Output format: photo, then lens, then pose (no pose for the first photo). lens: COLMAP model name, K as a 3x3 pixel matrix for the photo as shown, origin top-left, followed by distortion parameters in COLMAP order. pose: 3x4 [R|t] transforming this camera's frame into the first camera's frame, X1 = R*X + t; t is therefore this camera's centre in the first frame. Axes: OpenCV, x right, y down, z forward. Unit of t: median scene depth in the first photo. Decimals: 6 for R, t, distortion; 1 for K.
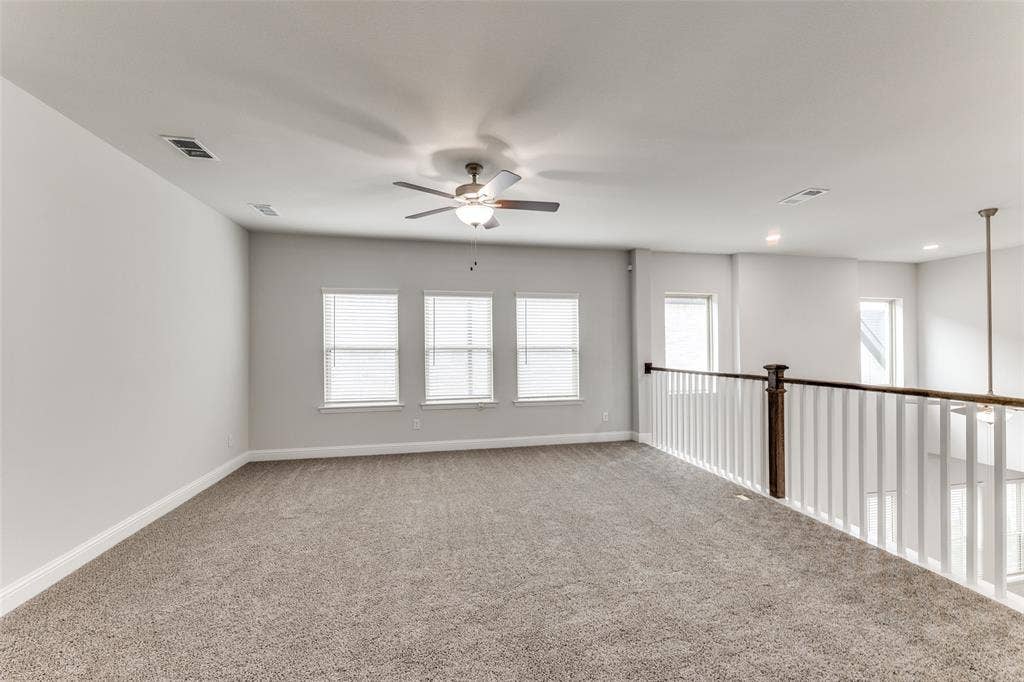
lens RADIAL K [[394.2, 0, 517.0], [0, 394.2, 341.7], [0, 0, 1]] dist [0.001693, -0.000508]
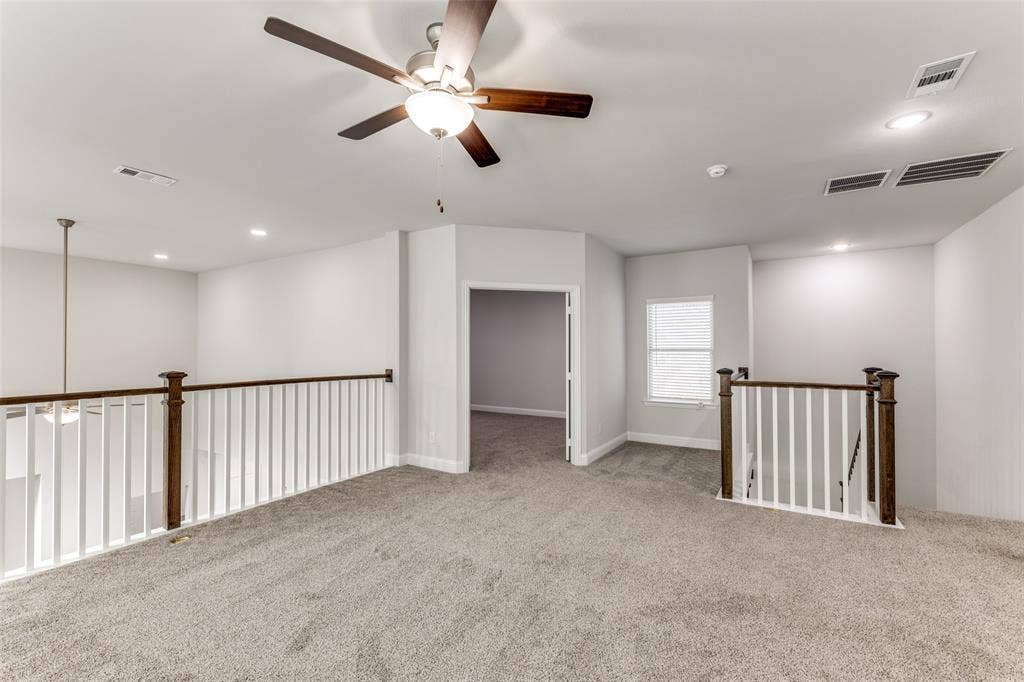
lens RADIAL K [[436.9, 0, 507.7], [0, 436.9, 339.6], [0, 0, 1]] dist [0.002187, -0.000316]
pose [[-0.721742, 0.018550, 0.691913, -0.349247], [-0.005791, 0.999444, -0.032836, 0.010024], [-0.692138, -0.027706, -0.721234, 0.798624]]
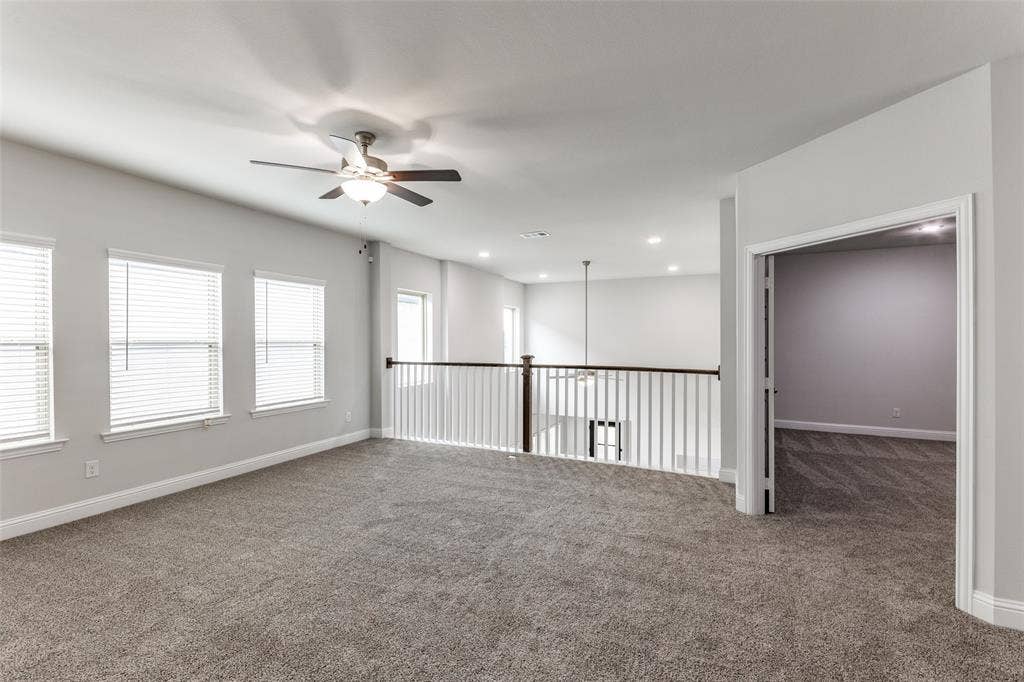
lens RADIAL K [[436.9, 0, 507.7], [0, 436.9, 339.6], [0, 0, 1]] dist [0.002187, -0.000316]
pose [[0.613072, 0.005857, 0.790005, -0.388592], [-0.014568, 0.999886, 0.003893, -0.000114], [-0.789892, -0.013896, 0.613088, 0.087141]]
